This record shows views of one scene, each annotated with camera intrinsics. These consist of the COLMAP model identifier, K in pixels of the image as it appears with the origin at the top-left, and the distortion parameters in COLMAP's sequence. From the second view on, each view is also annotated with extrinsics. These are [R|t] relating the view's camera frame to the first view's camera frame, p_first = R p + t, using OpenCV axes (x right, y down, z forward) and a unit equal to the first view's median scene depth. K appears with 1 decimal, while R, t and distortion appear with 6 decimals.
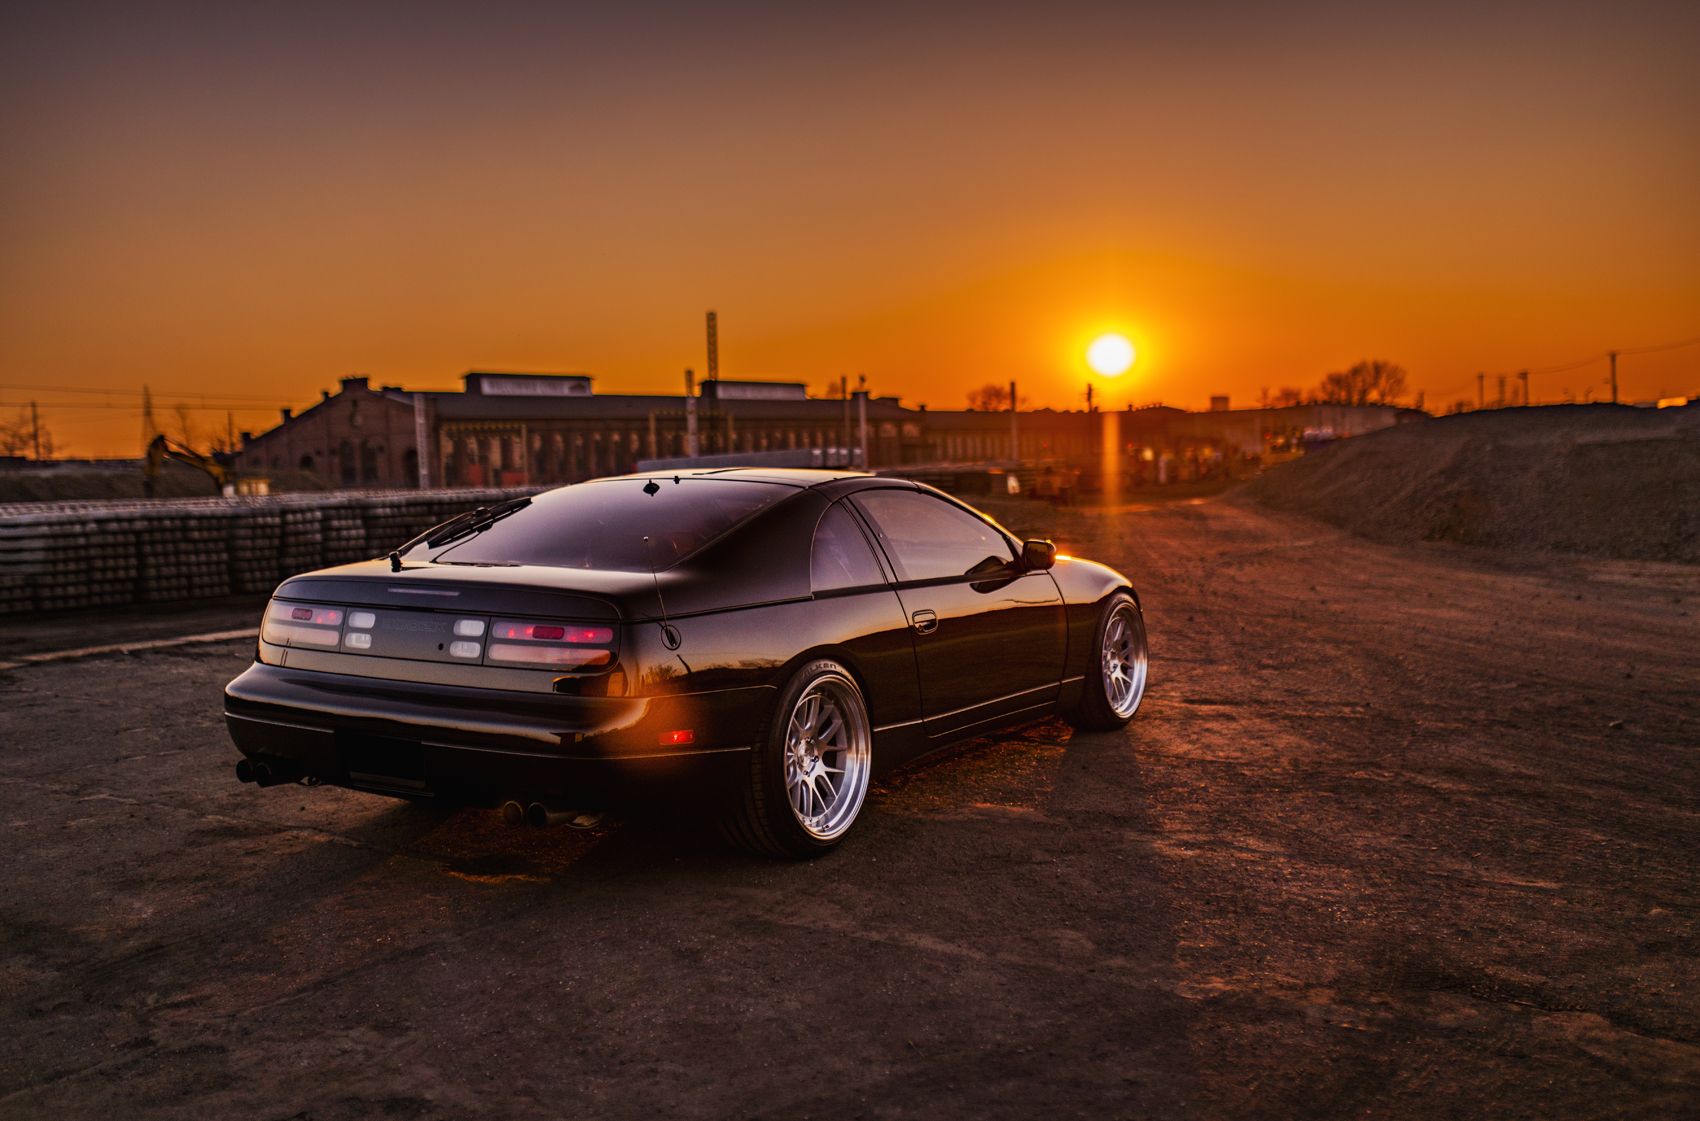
lens RADIAL K [[1632.7, 0, 856.8], [0, 1632.7, 562.3], [0, 0, 1]] dist [-0.002941, 0.006763]
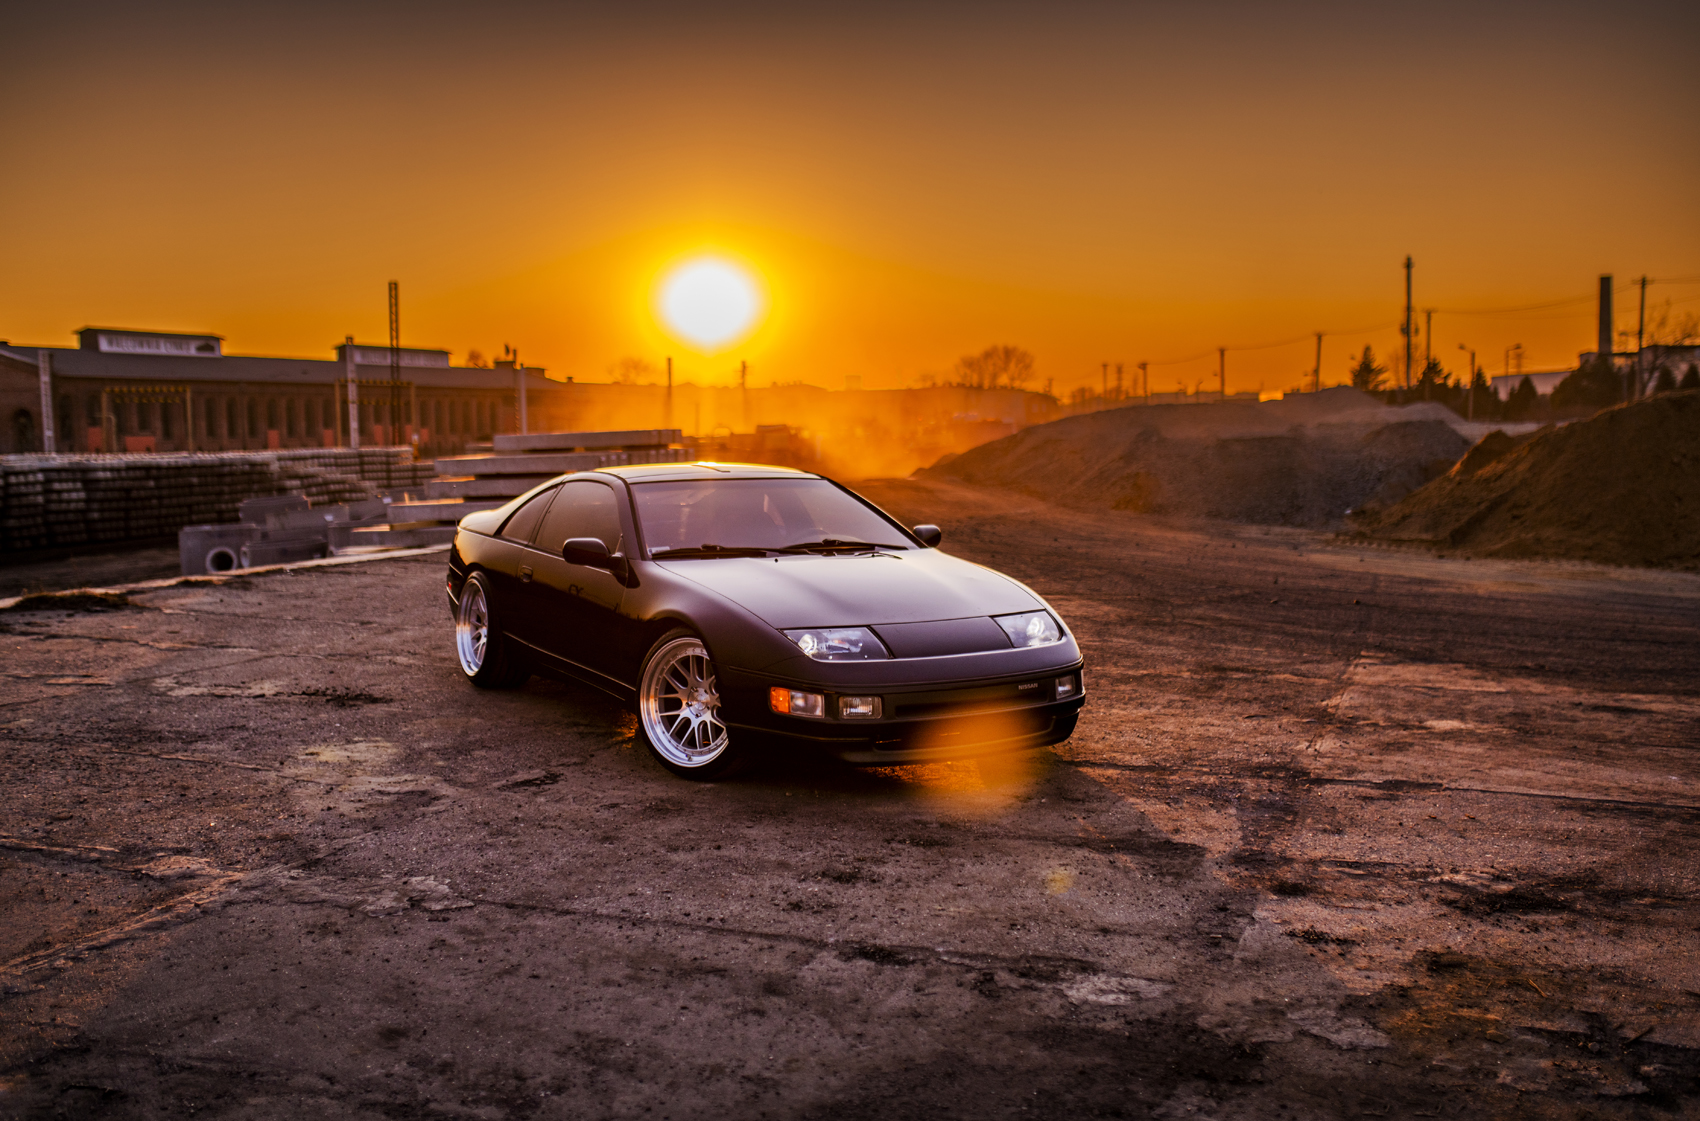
lens RADIAL K [[1676.9, 0, 856.3], [0, 1676.9, 561.6], [0, 0, 1]] dist [-0.000602, 0.001295]
pose [[0.975208, 0.005448, 0.221225, -0.068748], [-0.008388, 0.999889, 0.012351, 0.006070], [-0.221133, -0.013900, 0.975145, -0.122904]]
